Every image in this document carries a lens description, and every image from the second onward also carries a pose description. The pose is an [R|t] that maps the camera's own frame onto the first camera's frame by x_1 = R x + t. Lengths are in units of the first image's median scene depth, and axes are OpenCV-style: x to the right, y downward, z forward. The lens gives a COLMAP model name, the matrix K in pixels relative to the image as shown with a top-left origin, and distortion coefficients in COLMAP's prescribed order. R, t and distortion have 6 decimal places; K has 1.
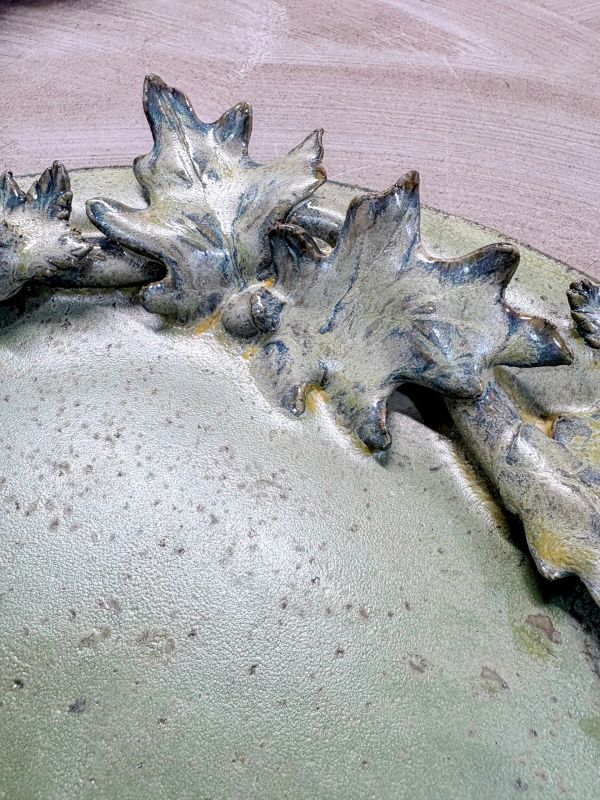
lens RADIAL K [[615.1, 0, 301.8], [0, 615.1, 400.1], [0, 0, 1]] dist [0.004496, 0.003144]
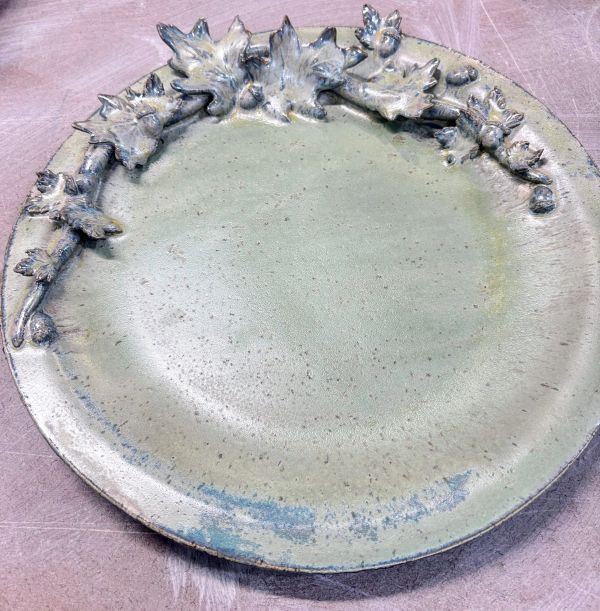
lens RADIAL K [[570.9, 0, 298.9], [0, 570.9, 305.5], [0, 0, 1]] dist [-0.003383, 0.000000]
pose [[0.856395, -0.491701, 0.157538, -0.727608], [0.469877, 0.868668, 0.156945, 0.334024], [-0.214018, -0.060383, 0.974962, -1.400520]]
